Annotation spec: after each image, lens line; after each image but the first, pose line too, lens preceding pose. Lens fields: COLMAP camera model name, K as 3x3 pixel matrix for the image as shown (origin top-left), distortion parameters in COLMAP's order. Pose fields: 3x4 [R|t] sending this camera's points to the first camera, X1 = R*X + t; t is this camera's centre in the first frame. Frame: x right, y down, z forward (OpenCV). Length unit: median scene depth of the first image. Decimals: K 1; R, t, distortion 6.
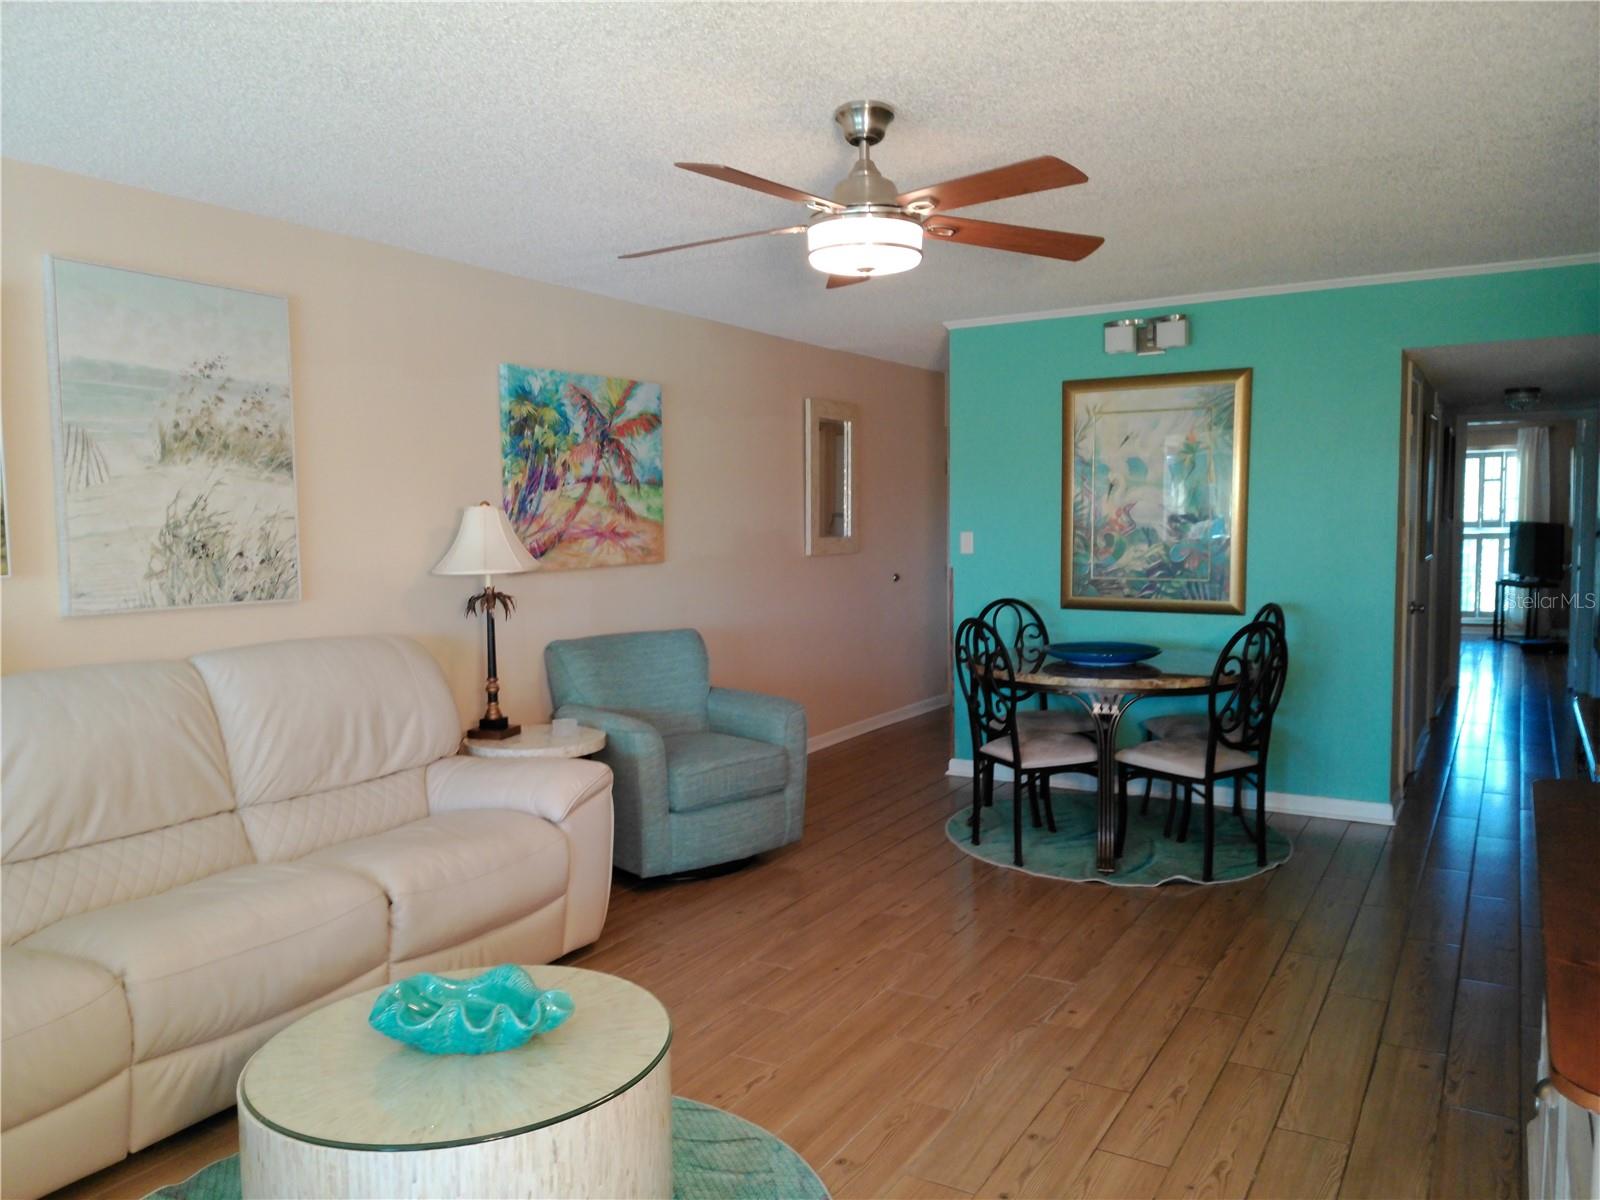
lens RADIAL K [[1199.6, 0, 802.1], [0, 1199.6, 601.8], [0, 0, 1]] dist [0.046946, -0.042607]
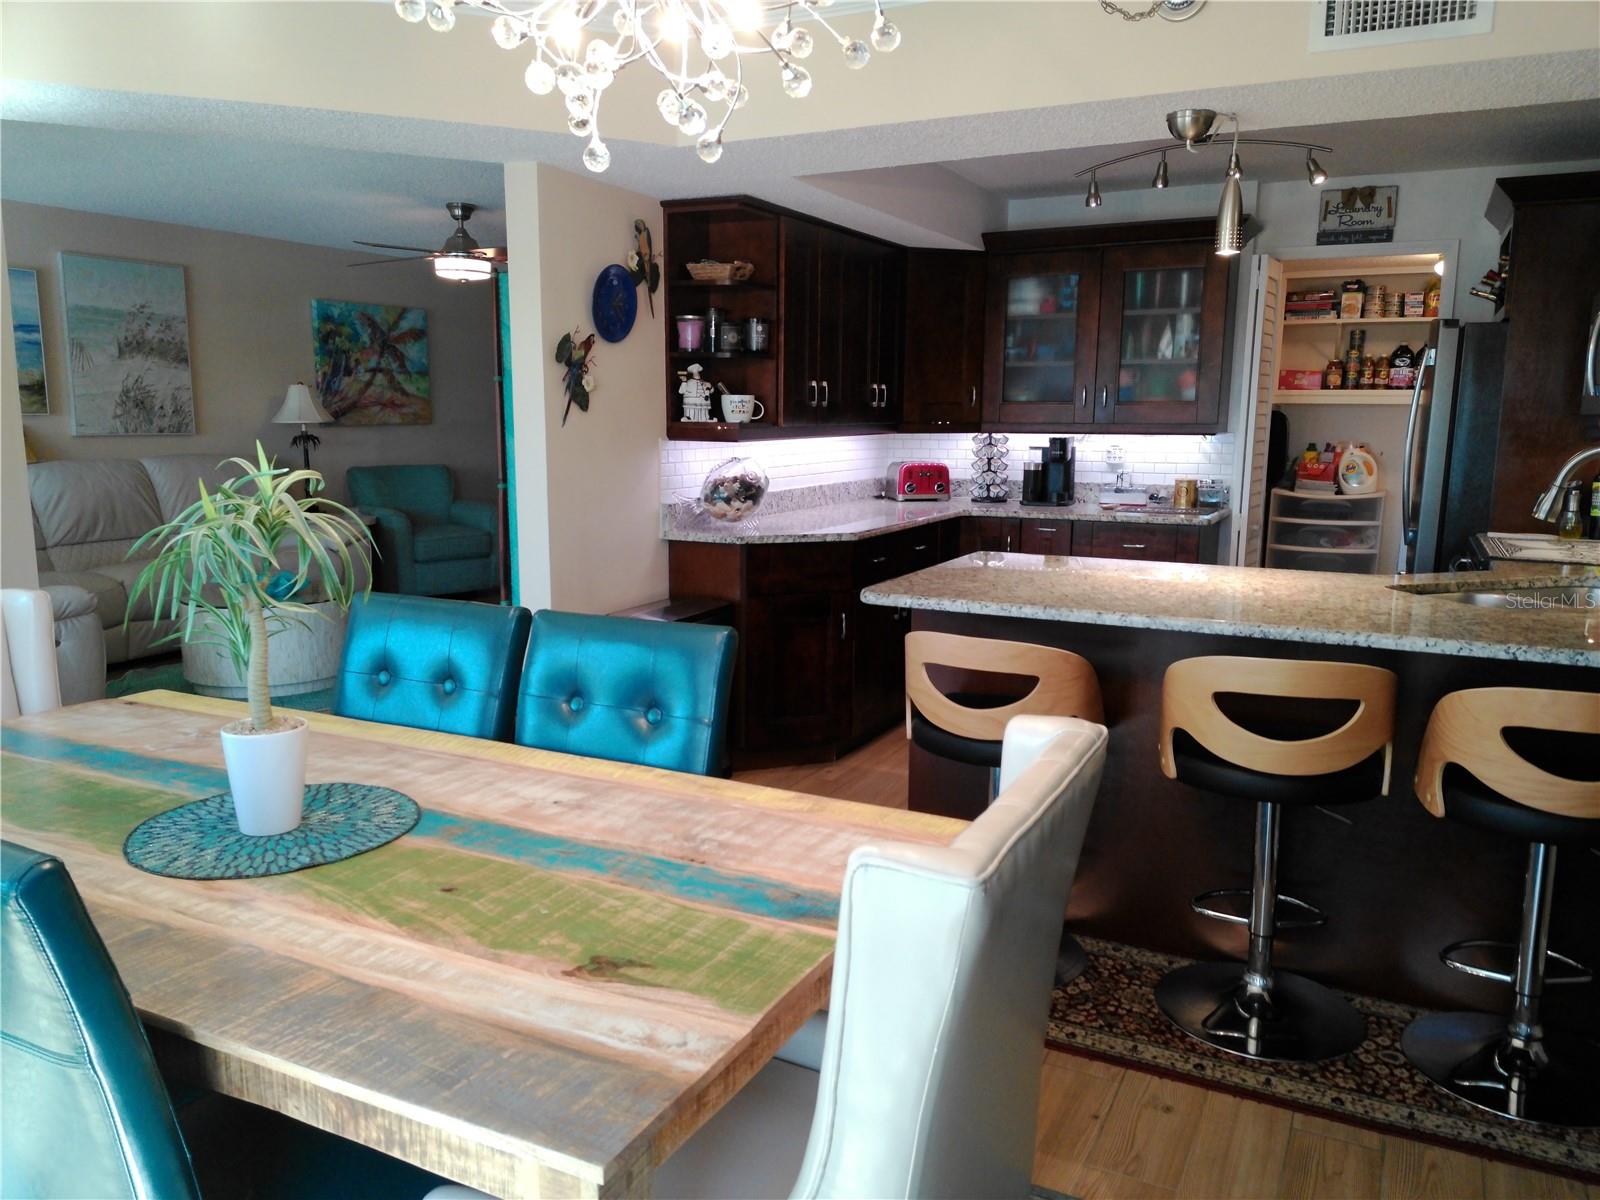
lens RADIAL K [[1199.6, 0, 800.9], [0, 1199.6, 600.8], [0, 0, 1]] dist [0.046946, -0.042607]
pose [[0.997034, 0.009685, 0.076351, 0.304846], [-0.016568, 0.995801, 0.090031, 0.058176], [-0.075158, -0.091029, 0.993008, -0.768420]]
